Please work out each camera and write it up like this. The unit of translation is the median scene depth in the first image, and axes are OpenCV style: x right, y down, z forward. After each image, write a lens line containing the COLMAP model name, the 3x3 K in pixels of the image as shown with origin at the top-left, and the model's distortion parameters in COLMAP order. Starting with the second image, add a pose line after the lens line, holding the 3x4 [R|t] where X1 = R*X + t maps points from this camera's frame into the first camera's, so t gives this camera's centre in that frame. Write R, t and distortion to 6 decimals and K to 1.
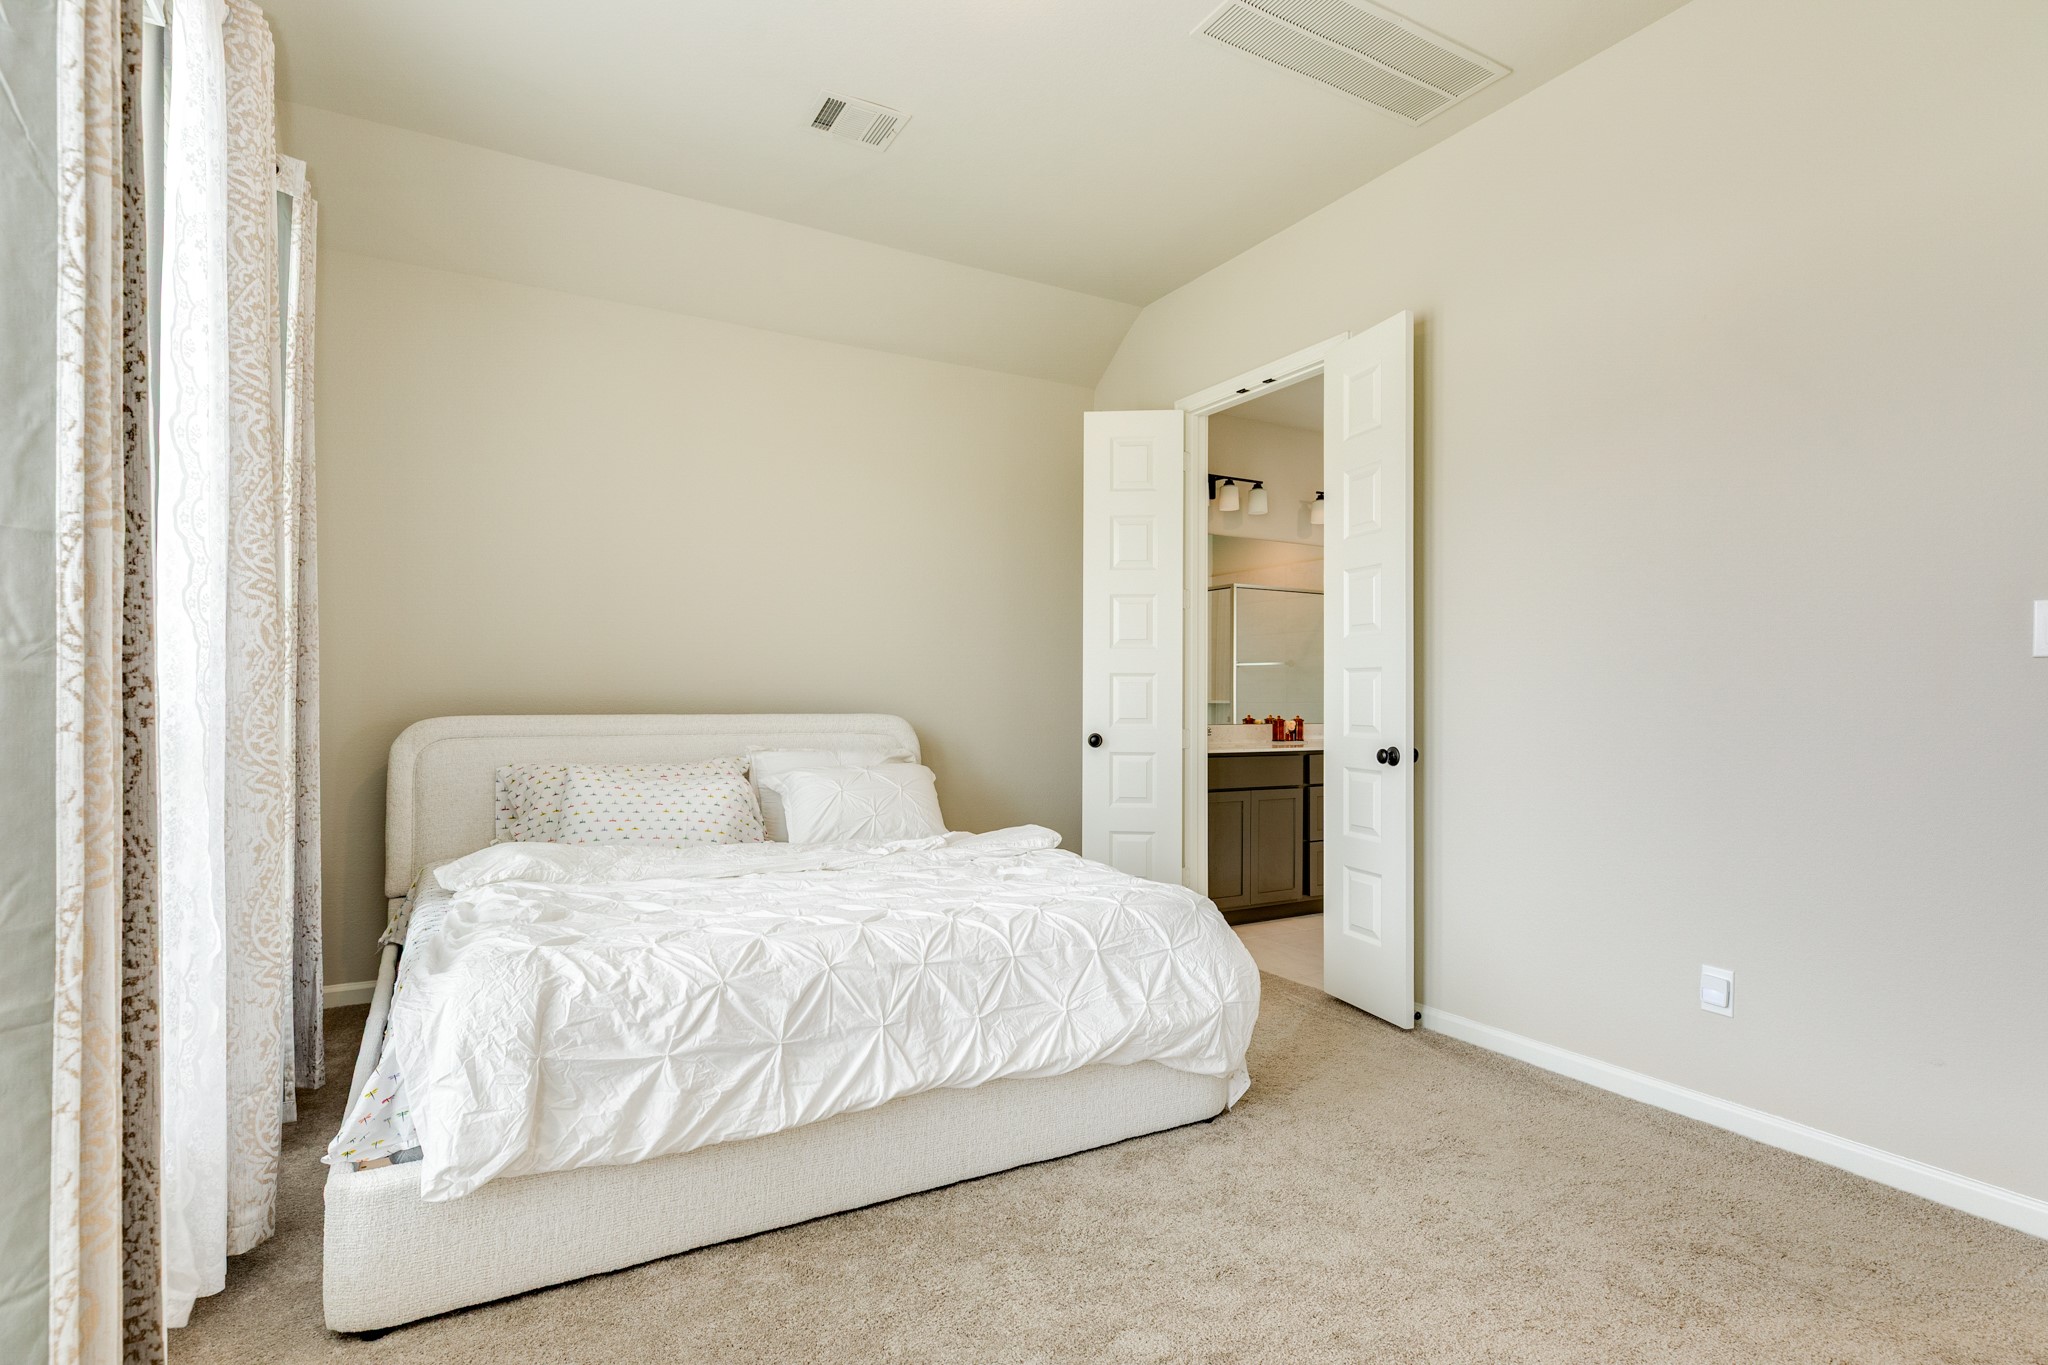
lens RADIAL K [[1013.2, 0, 1022.8], [0, 1013.2, 687.5], [0, 0, 1]] dist [-0.000178, 0.000084]
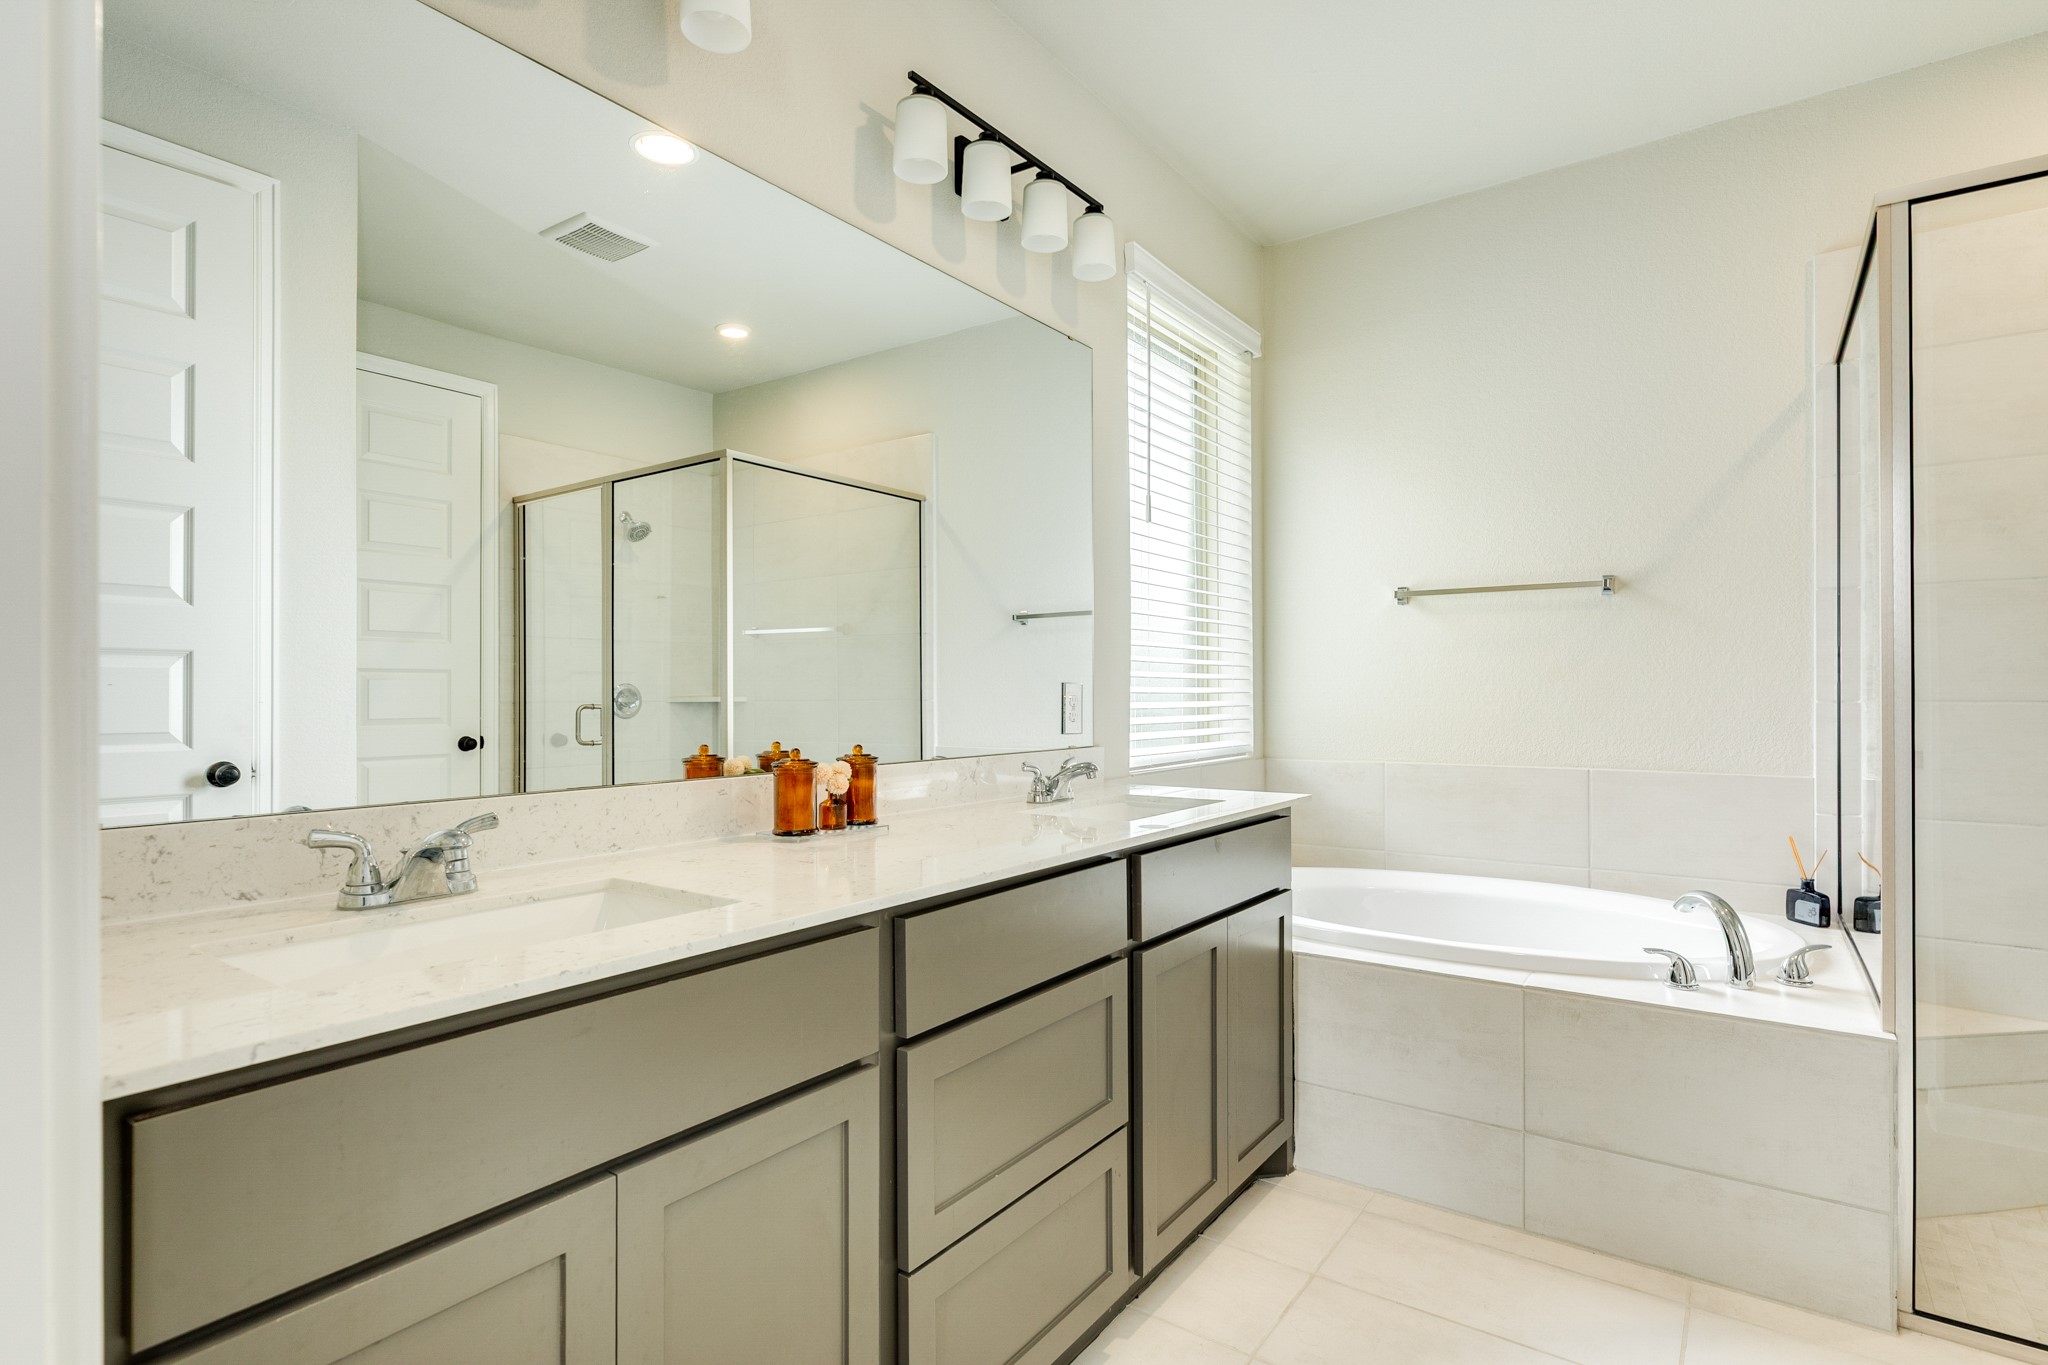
lens RADIAL K [[1013.2, 0, 1023.6], [0, 1013.2, 683.3], [0, 0, 1]] dist [-0.000178, 0.000084]
pose [[0.906529, -0.001364, 0.422142, 0.186208], [-0.000149, 0.999994, 0.003551, 0.006848], [-0.422144, -0.003282, 0.906523, 0.695633]]
